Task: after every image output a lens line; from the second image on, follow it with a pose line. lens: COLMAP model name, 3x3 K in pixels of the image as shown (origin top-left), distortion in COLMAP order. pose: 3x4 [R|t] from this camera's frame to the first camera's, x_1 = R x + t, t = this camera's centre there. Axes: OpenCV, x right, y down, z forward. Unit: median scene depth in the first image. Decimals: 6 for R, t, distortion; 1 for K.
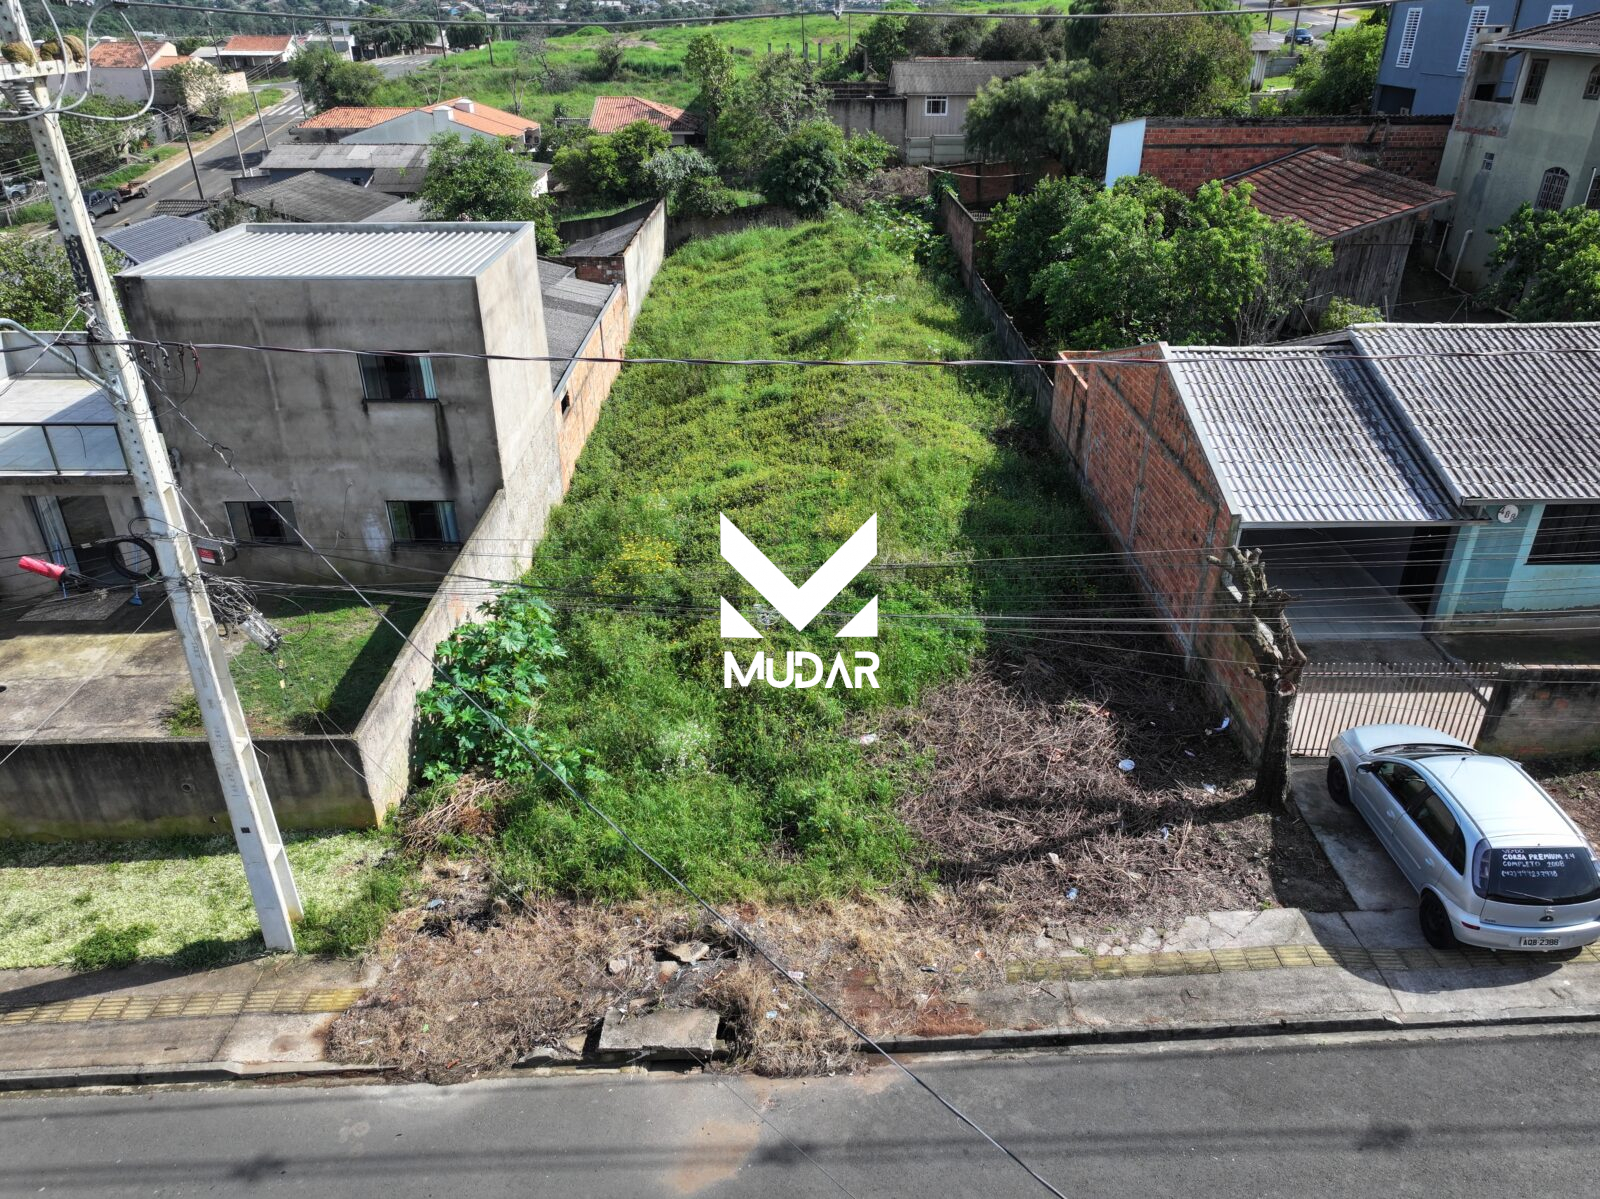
lens RADIAL K [[1129.0, 0, 800.0], [0, 1129.0, 599.5], [0, 0, 1]] dist [-0.001461, 0.020477]
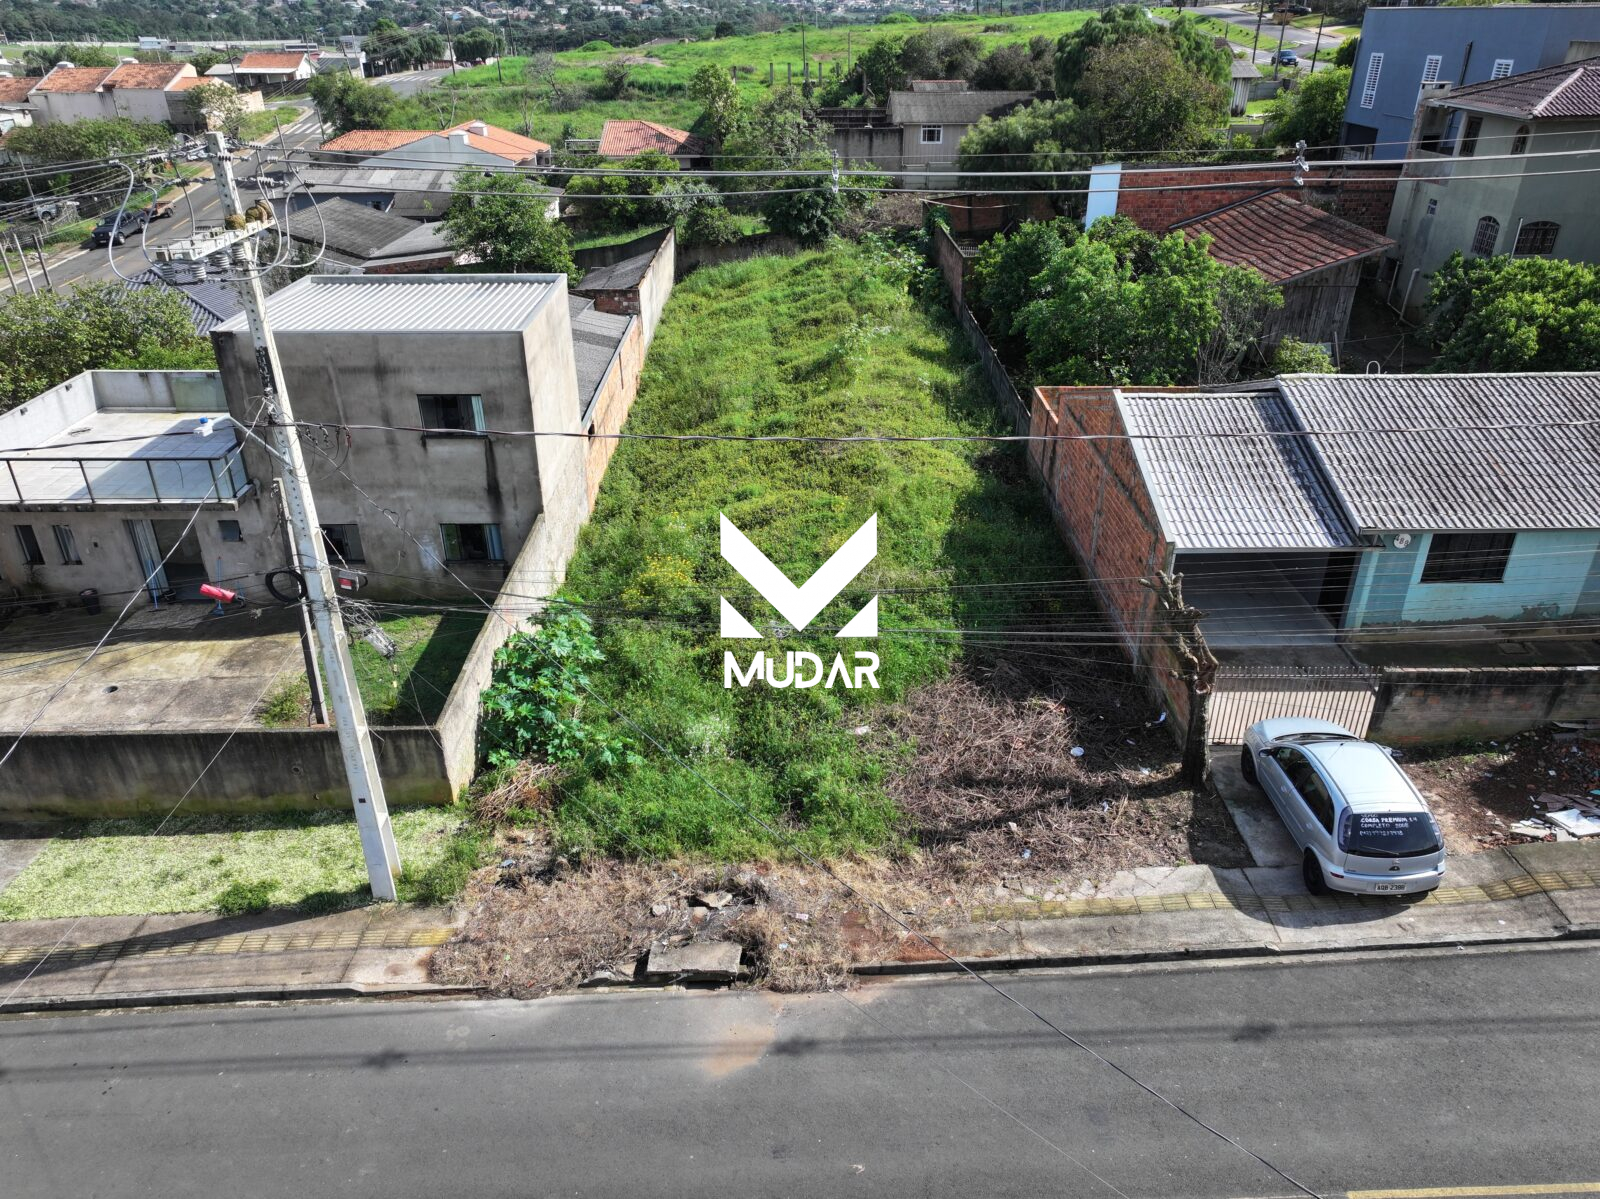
lens RADIAL K [[1129.0, 0, 800.0], [0, 1129.0, 599.5], [0, 0, 1]] dist [-0.001461, 0.020477]
pose [[1.000000, 0.000055, -0.000128, -0.004332], [-0.000055, 0.999998, -0.001998, -0.011165], [0.000127, 0.001998, 0.999998, -0.176156]]
